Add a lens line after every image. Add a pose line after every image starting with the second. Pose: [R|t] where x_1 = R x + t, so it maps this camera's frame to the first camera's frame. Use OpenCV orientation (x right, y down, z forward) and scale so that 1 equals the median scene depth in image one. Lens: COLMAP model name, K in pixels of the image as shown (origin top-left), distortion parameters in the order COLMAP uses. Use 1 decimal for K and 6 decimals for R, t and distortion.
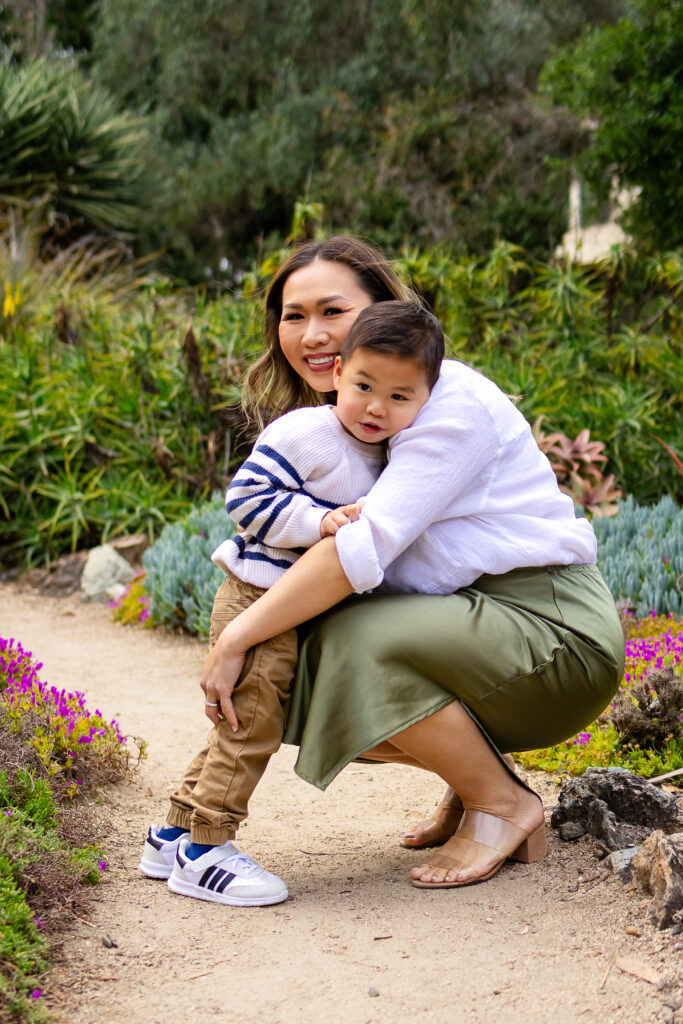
lens RADIAL K [[1532.9, 0, 330.0], [0, 1532.9, 493.8], [0, 0, 1]] dist [0.015178, 0.012177]
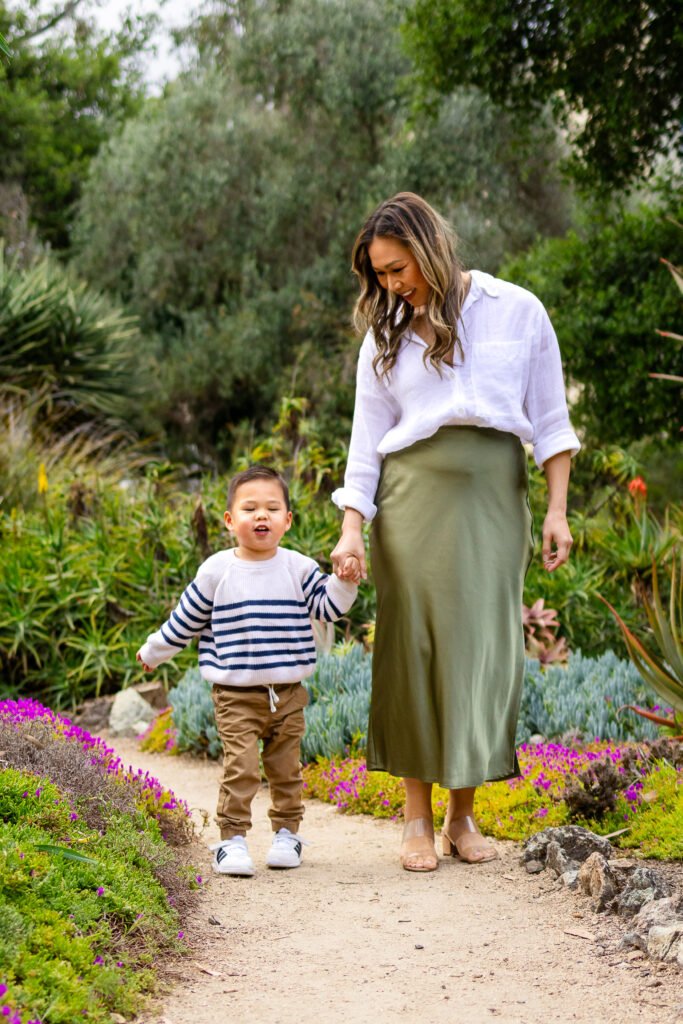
lens RADIAL K [[1526.5, 0, 341.5], [0, 1526.5, 512.0], [0, 0, 1]] dist [-0.021441, 0.039606]
pose [[0.999241, 0.013893, 0.036389, -0.024705], [-0.009862, 0.994024, -0.108715, 0.020013], [-0.037682, 0.108274, 0.993407, -0.136479]]
